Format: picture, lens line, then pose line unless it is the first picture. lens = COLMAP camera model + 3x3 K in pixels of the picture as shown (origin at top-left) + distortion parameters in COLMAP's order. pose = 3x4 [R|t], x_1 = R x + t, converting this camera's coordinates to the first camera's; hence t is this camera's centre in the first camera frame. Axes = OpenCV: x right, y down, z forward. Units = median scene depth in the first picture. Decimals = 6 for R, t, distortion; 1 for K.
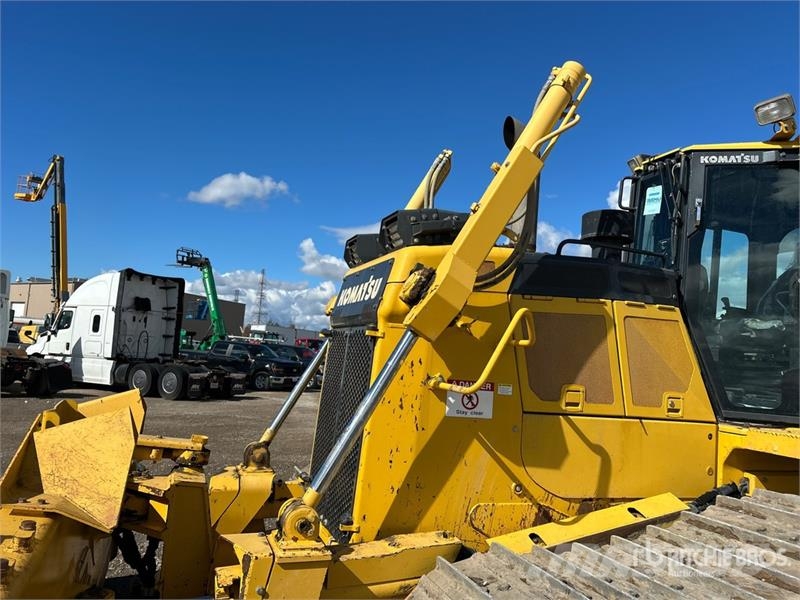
lens RADIAL K [[598.9, 0, 400.0], [0, 598.9, 300.0], [0, 0, 1]] dist [0.033957, -0.040279]
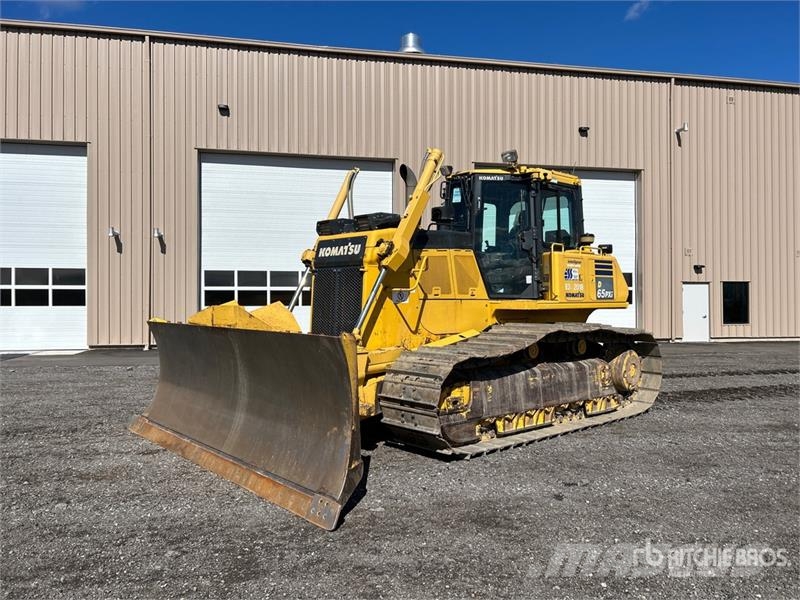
lens RADIAL K [[605.9, 0, 387.6], [0, 605.9, 299.7], [0, 0, 1]] dist [0.078448, -0.088857]
pose [[0.932389, -0.074185, 0.353760, -0.740086], [0.032178, 0.991861, 0.123189, -0.106649], [-0.360020, -0.103477, 0.927188, -1.143034]]
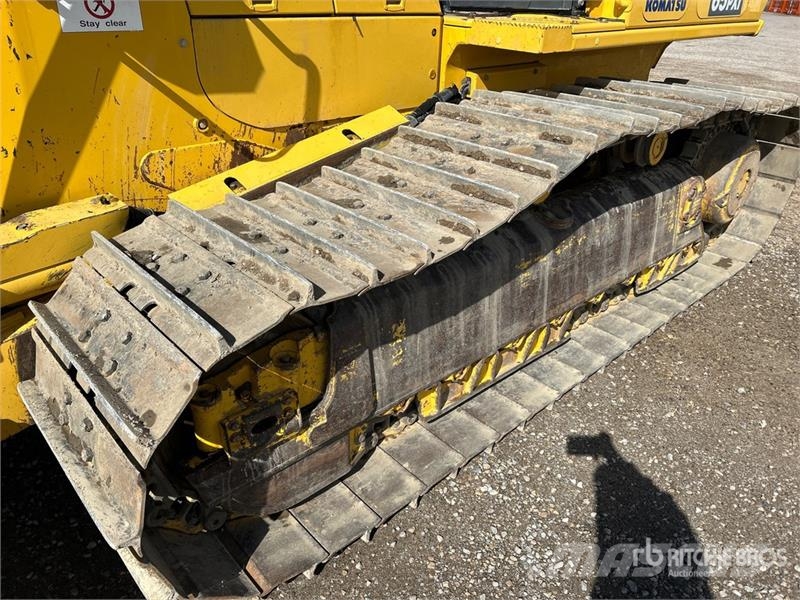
lens RADIAL K [[598.8, 0, 400.4], [0, 598.8, 289.7], [0, 0, 1]] dist [0.079163, -0.096161]
pose [[0.923516, -0.214247, 0.318145, 0.134500], [-0.005191, 0.822396, 0.568891, 0.043420], [-0.383524, -0.527032, 0.758384, 0.198516]]
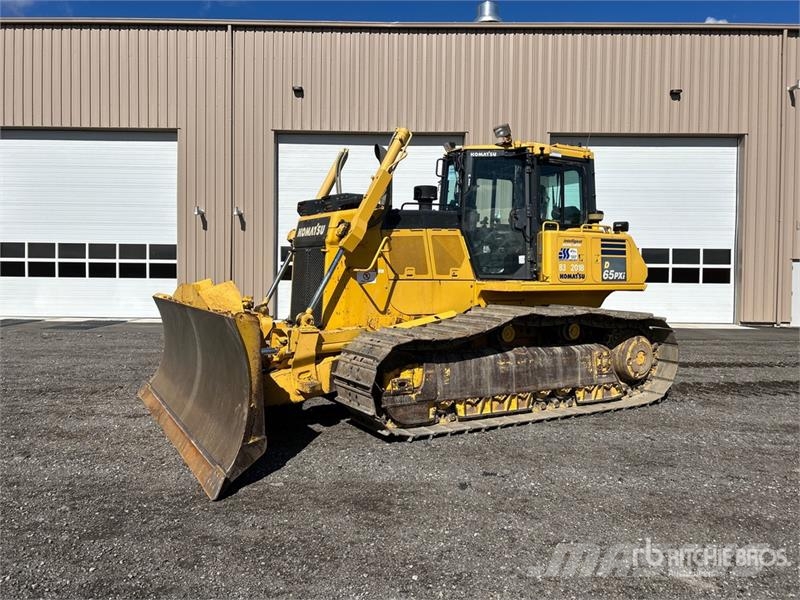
lens RADIAL K [[604.7, 0, 382.1], [0, 604.7, 289.4], [0, 0, 1]] dist [0.071351, -0.073374]
pose [[0.985140, -0.068343, 0.157569, -0.193567], [0.046024, 0.988913, 0.141182, -0.109084], [-0.165471, -0.131832, 0.977364, -1.299849]]
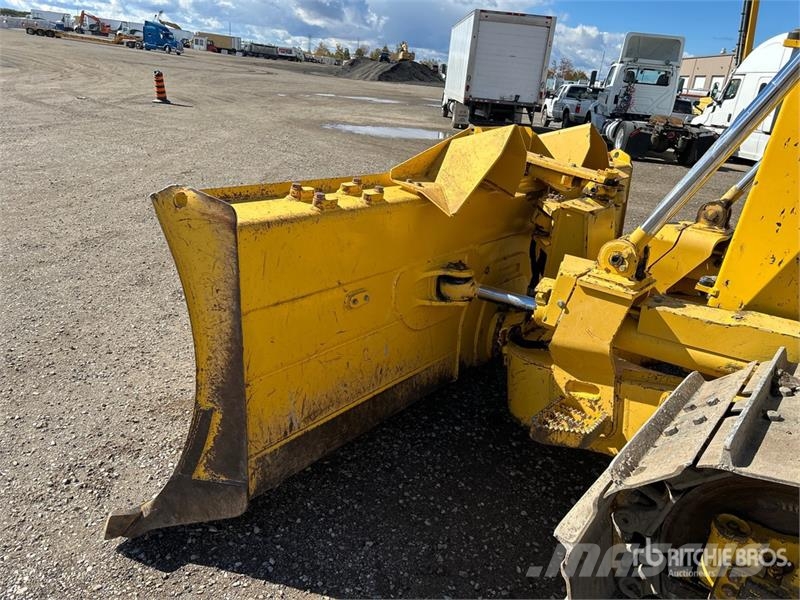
lens RADIAL K [[598.9, 0, 400.0], [0, 598.9, 300.0], [0, 0, 1]] dist [0.033957, -0.040279]
pose [[0.508598, 0.281697, -0.813618, 0.352330], [0.021106, 0.940602, 0.338855, 0.082576], [0.860745, -0.189513, 0.472443, 0.190657]]
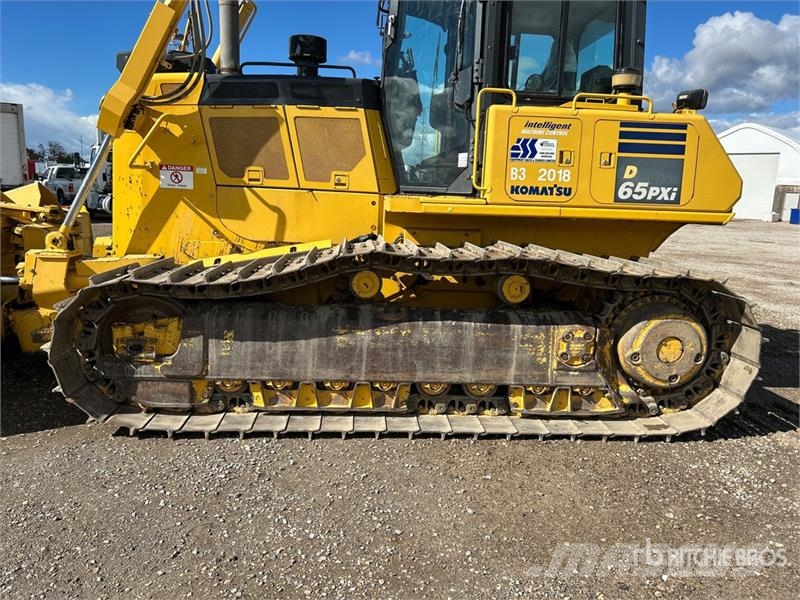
lens RADIAL K [[598.0, 0, 400.0], [0, 598.0, 300.0], [0, 0, 1]] dist [0.070131, -0.090535]
pose [[0.958580, 0.015867, -0.284383, 1.091129], [0.058726, 0.965983, 0.251849, 0.107776], [0.278705, -0.258118, 0.925040, -0.381742]]
